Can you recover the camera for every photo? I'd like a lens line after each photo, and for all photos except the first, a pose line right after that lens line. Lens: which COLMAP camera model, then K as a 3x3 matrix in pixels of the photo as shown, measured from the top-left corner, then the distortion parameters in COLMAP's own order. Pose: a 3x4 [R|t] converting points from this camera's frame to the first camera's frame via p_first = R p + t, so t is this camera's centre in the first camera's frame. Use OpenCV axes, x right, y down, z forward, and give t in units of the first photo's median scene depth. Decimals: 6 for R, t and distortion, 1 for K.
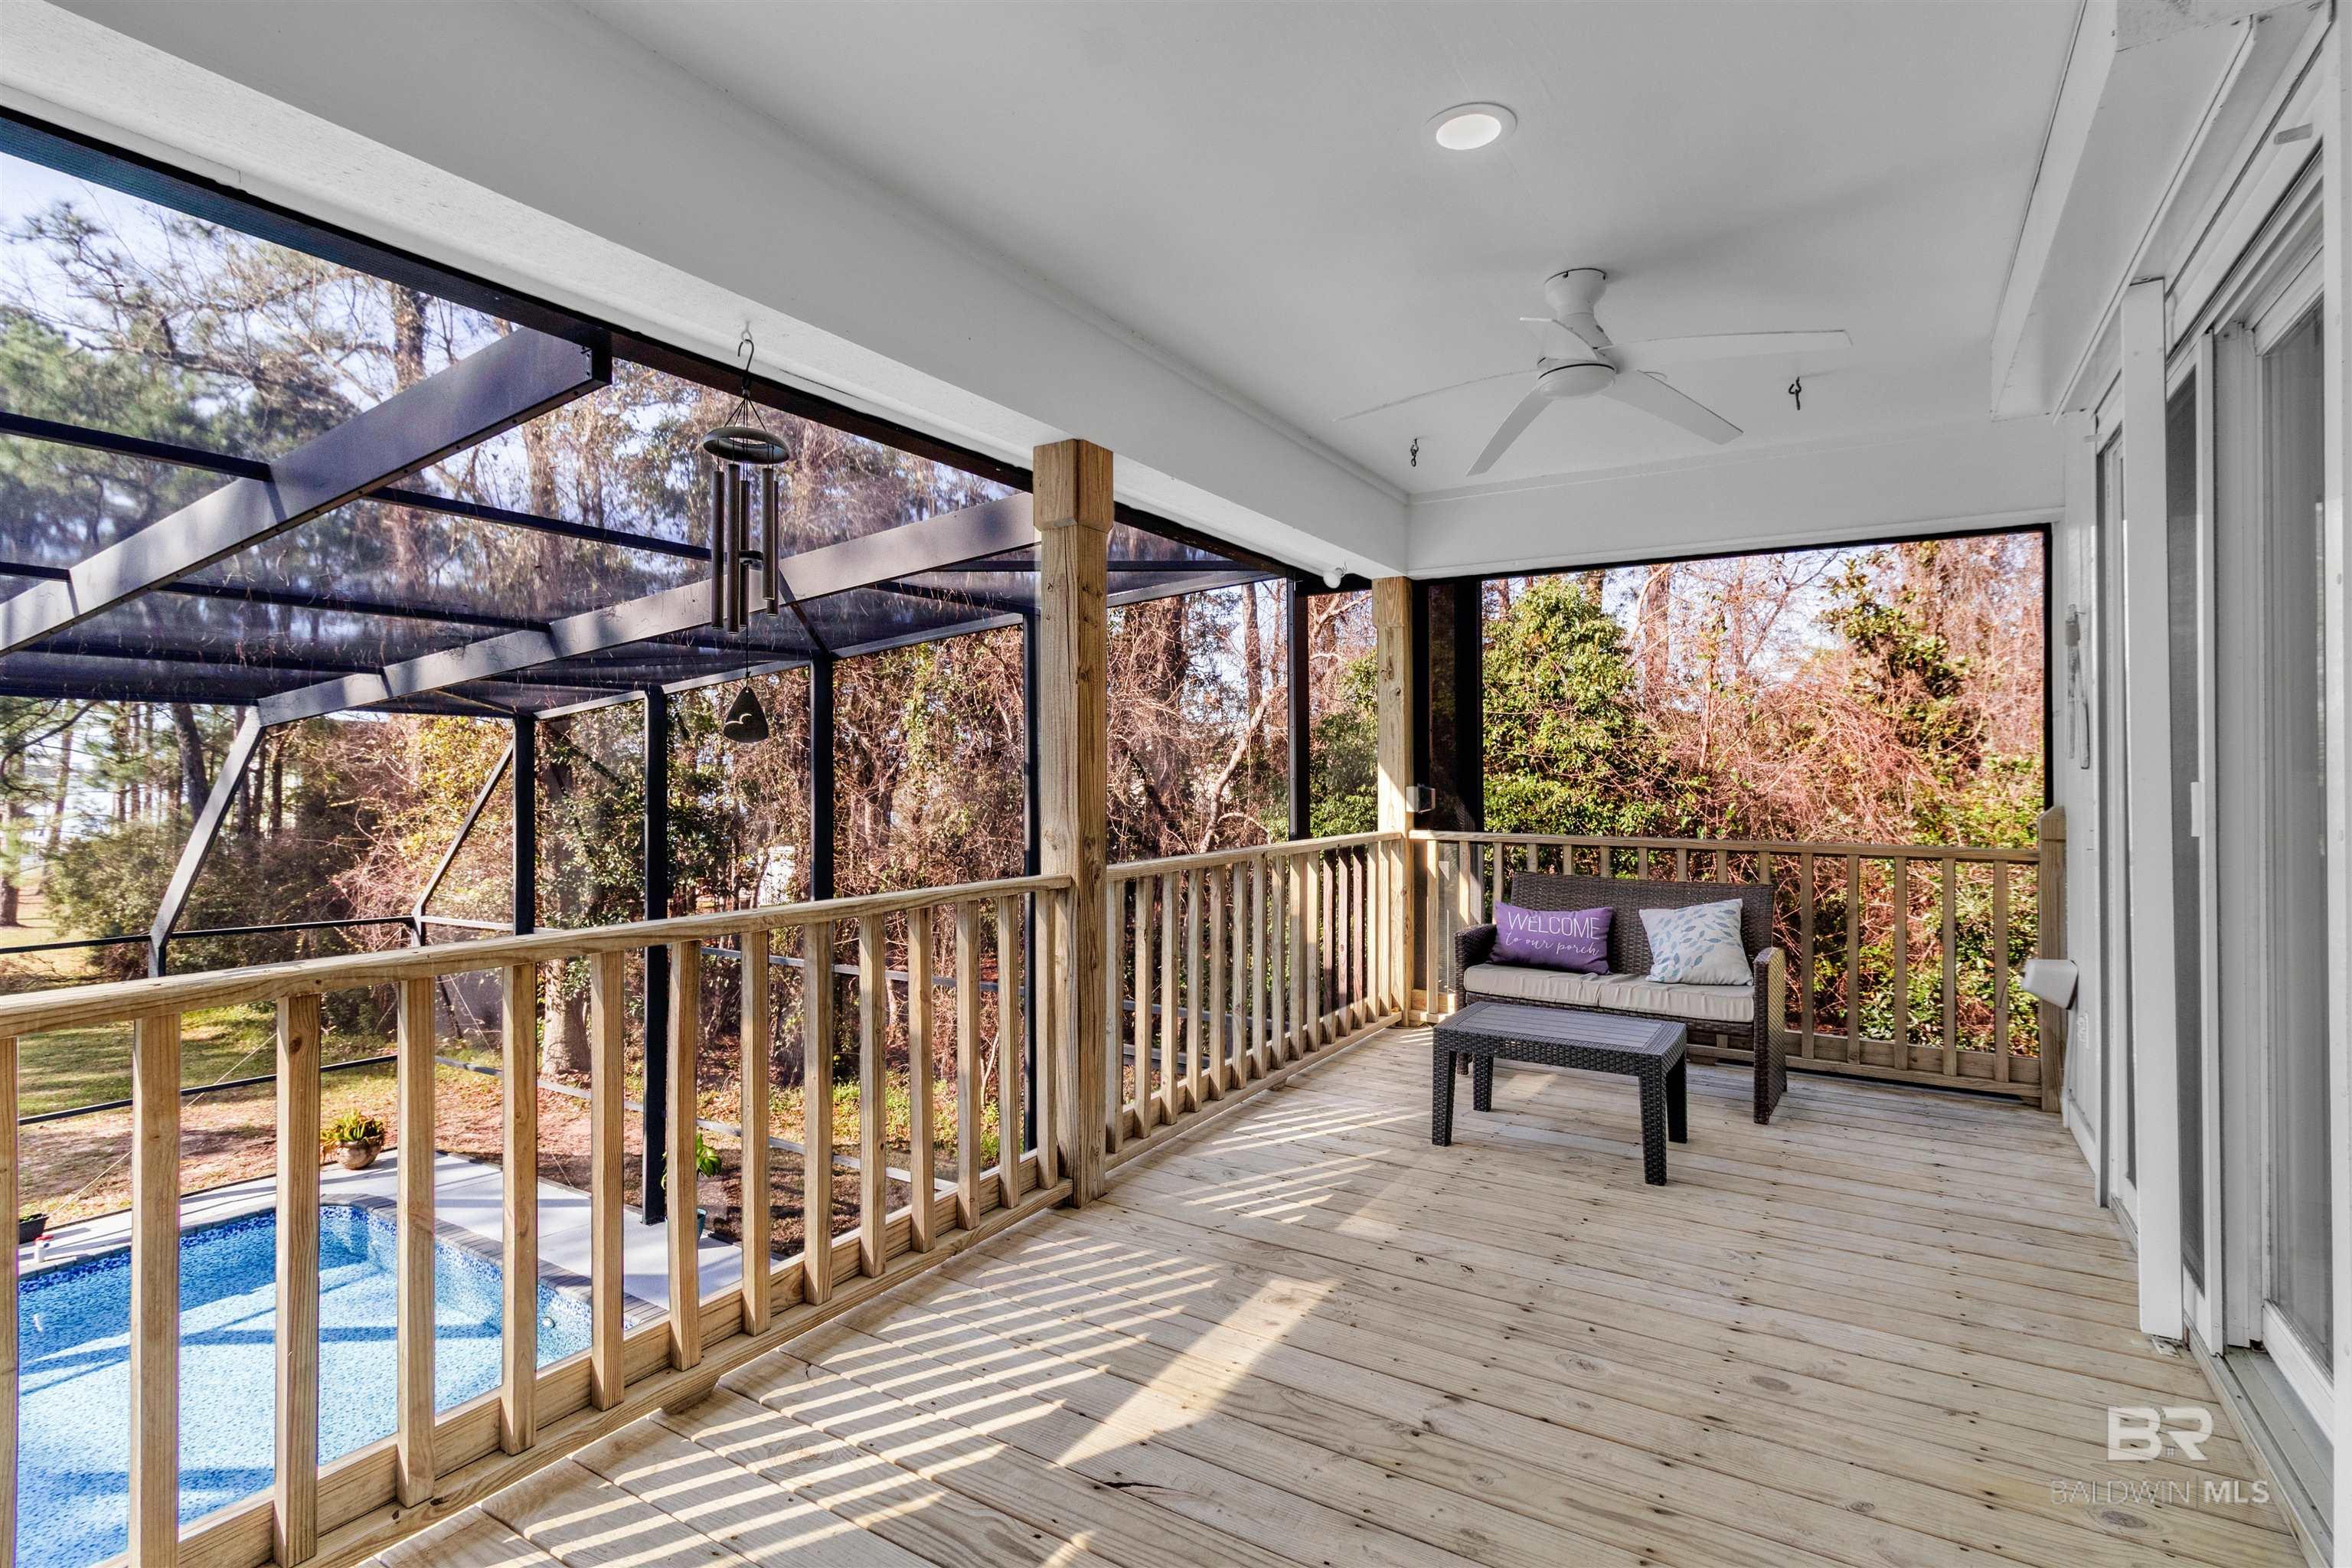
lens RADIAL K [[1123.8, 0, 1156.1], [0, 1123.8, 776.4], [0, 0, 1]] dist [-0.001001, -0.000320]
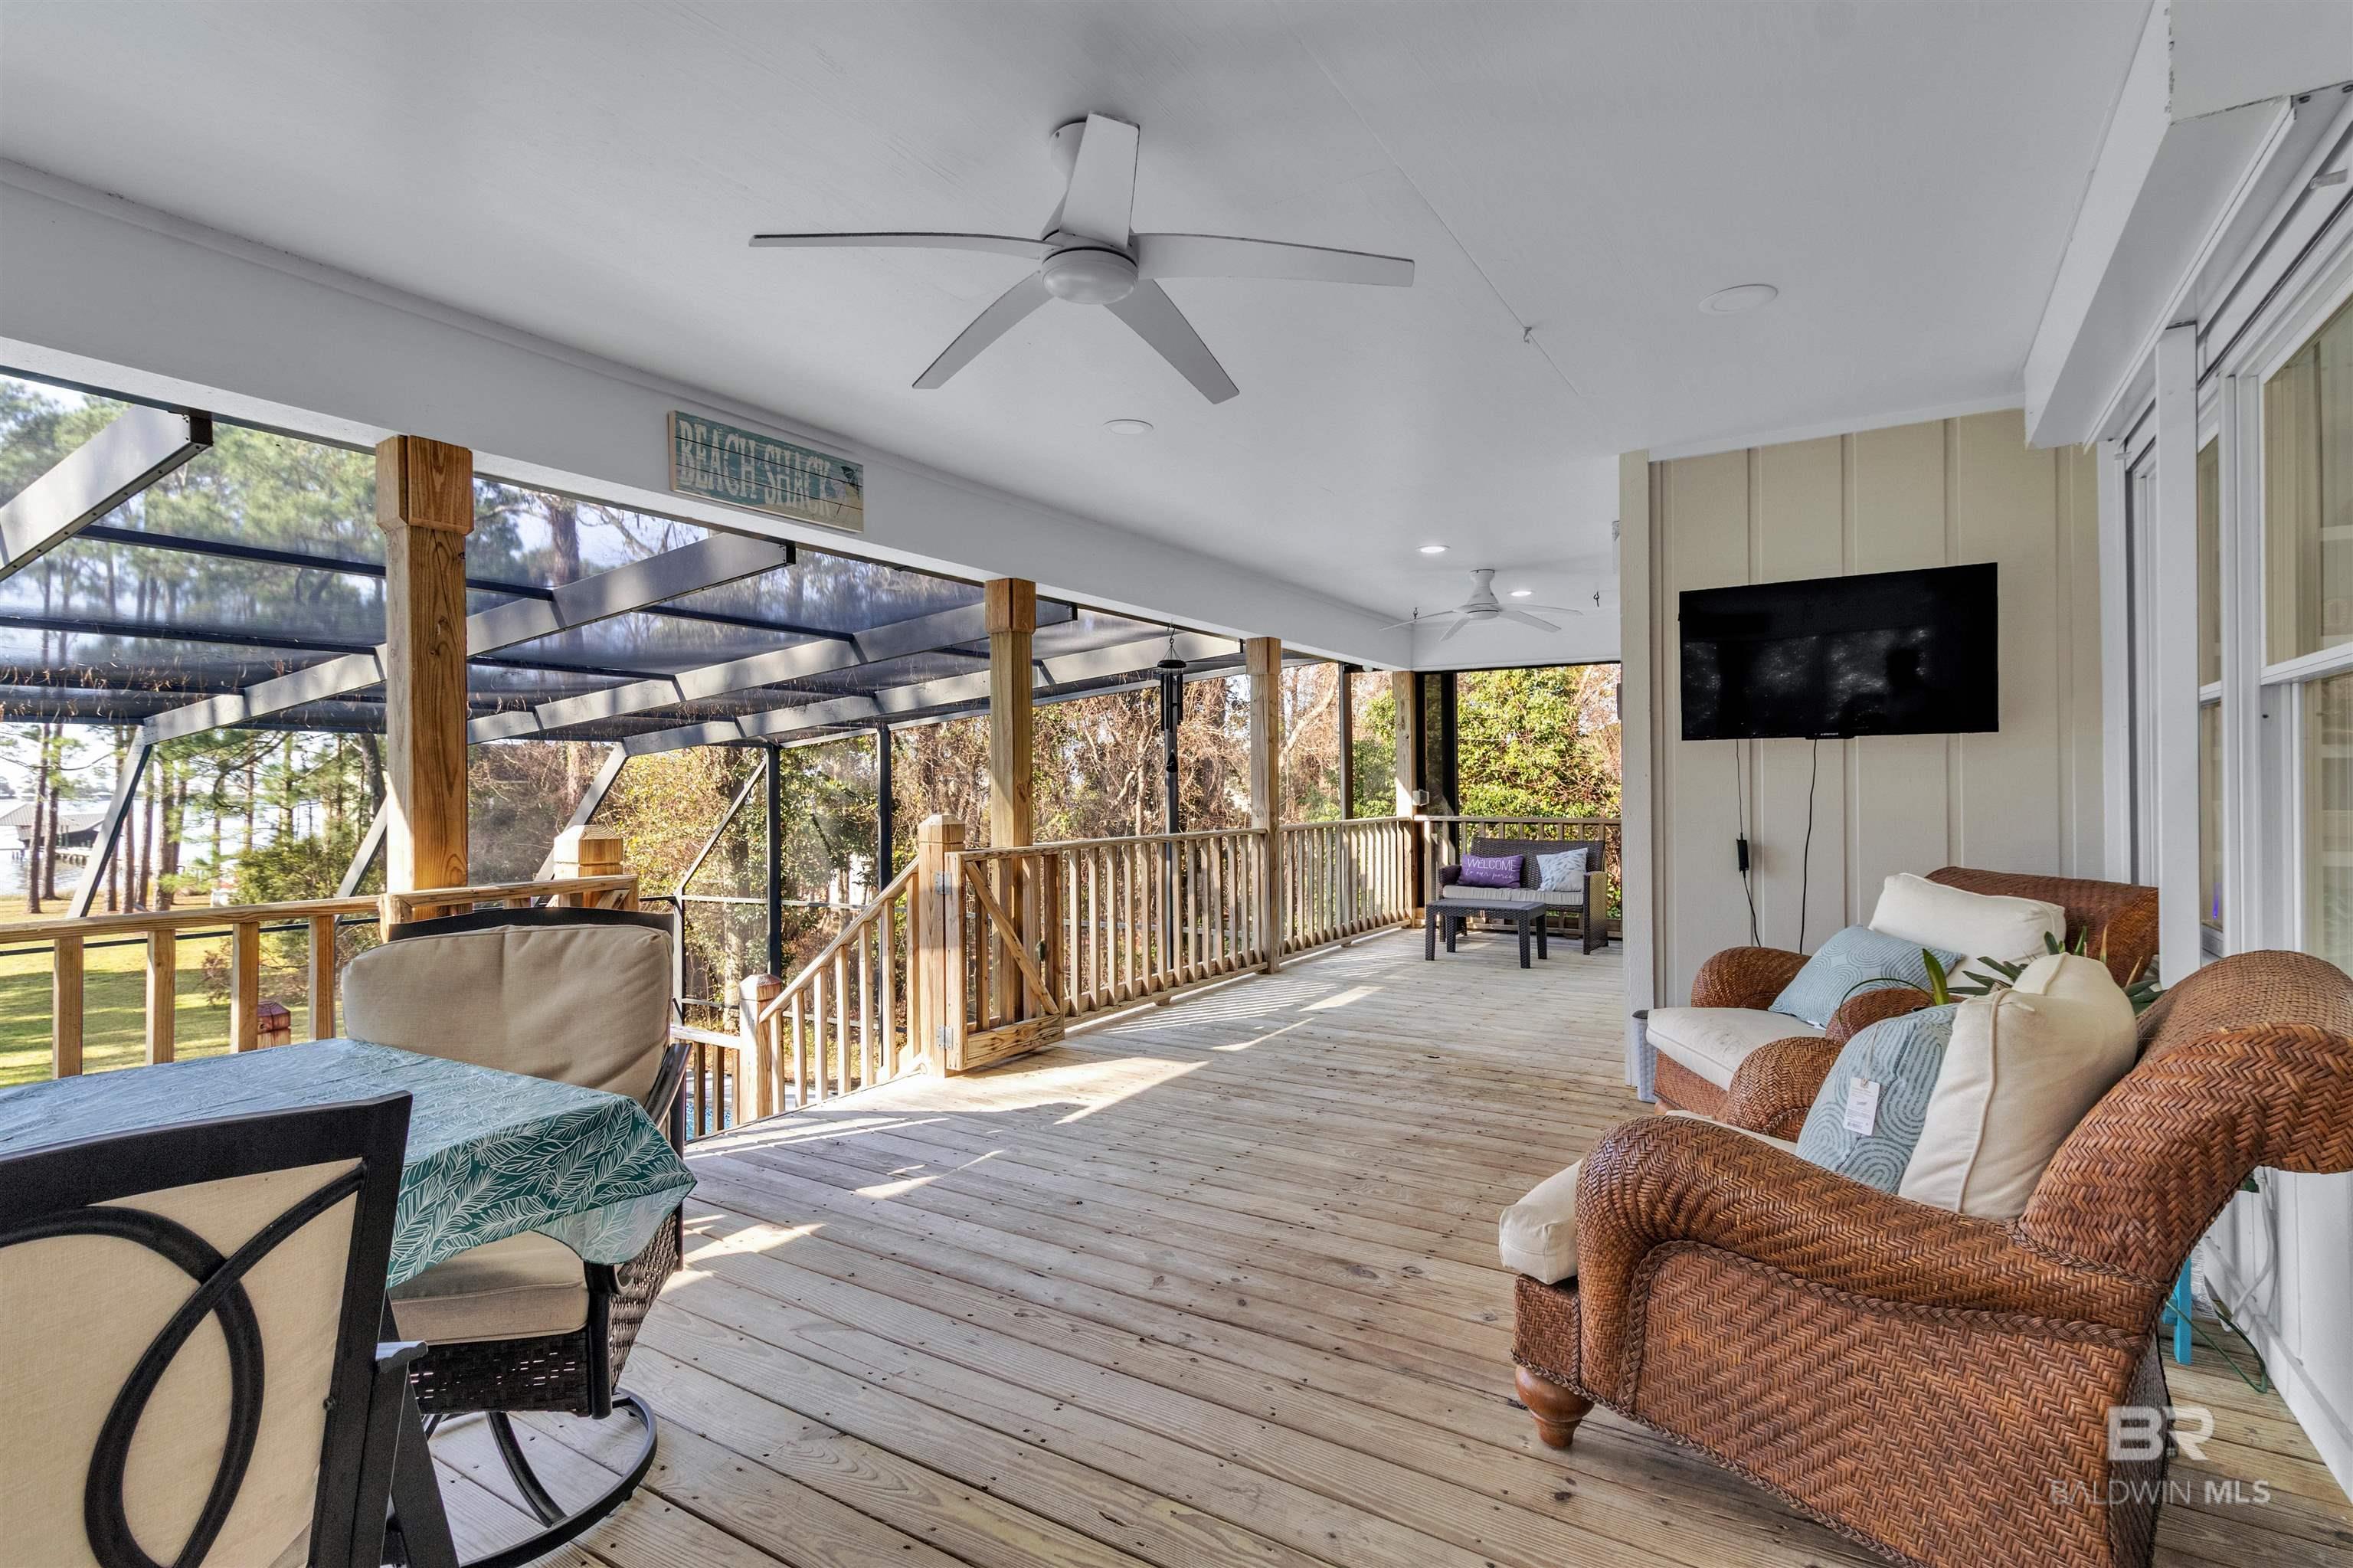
lens RADIAL K [[1124.4, 0, 1190.5], [0, 1124.4, 785.6], [0, 0, 1]] dist [-0.001001, -0.000320]
pose [[0.999716, -0.005786, 0.023119, -0.157241], [0.005868, 0.999977, -0.003490, 0.004946], [-0.023098, 0.003624, 0.999727, -0.716212]]
